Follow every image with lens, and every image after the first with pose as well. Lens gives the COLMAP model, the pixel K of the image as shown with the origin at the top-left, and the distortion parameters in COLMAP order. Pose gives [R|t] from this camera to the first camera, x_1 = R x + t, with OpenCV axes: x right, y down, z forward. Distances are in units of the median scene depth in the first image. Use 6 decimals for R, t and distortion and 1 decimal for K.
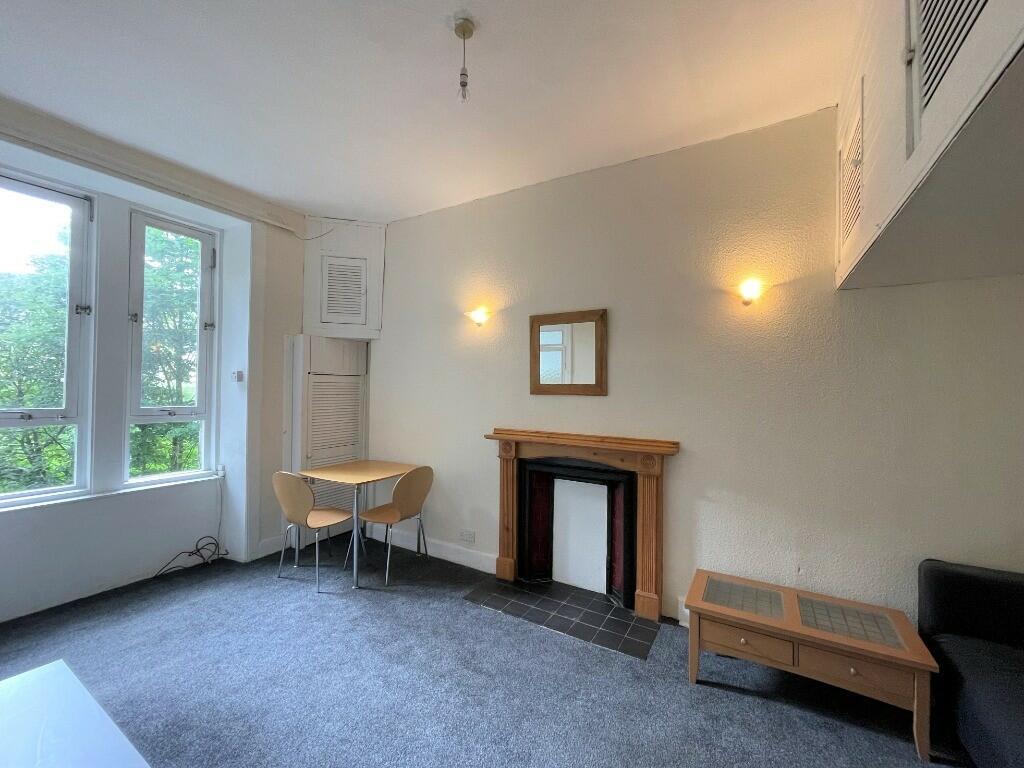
lens RADIAL K [[417.4, 0, 508.0], [0, 417.4, 388.6], [0, 0, 1]] dist [0.003055, -0.000489]
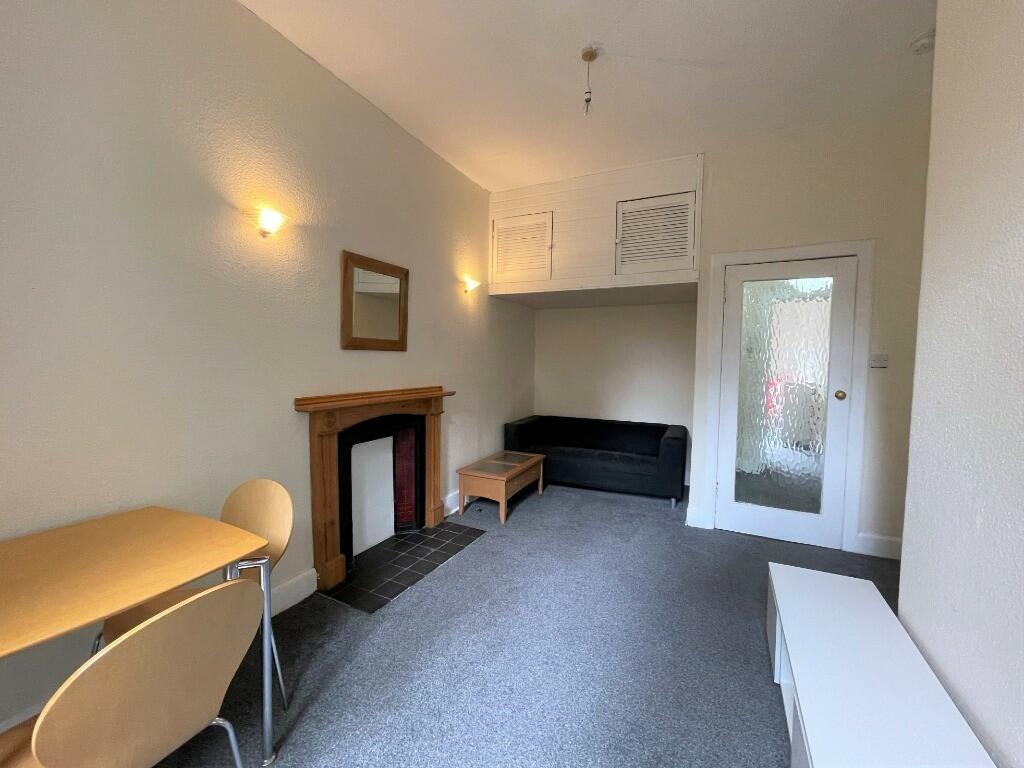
lens RADIAL K [[417.4, 0, 508.0], [0, 417.4, 388.6], [0, 0, 1]] dist [0.003055, -0.000489]
pose [[-0.077947, -0.080861, 0.993673, -0.853513], [-0.011904, 0.996710, 0.080174, 0.023447], [-0.996886, -0.005580, -0.078653, 0.809538]]
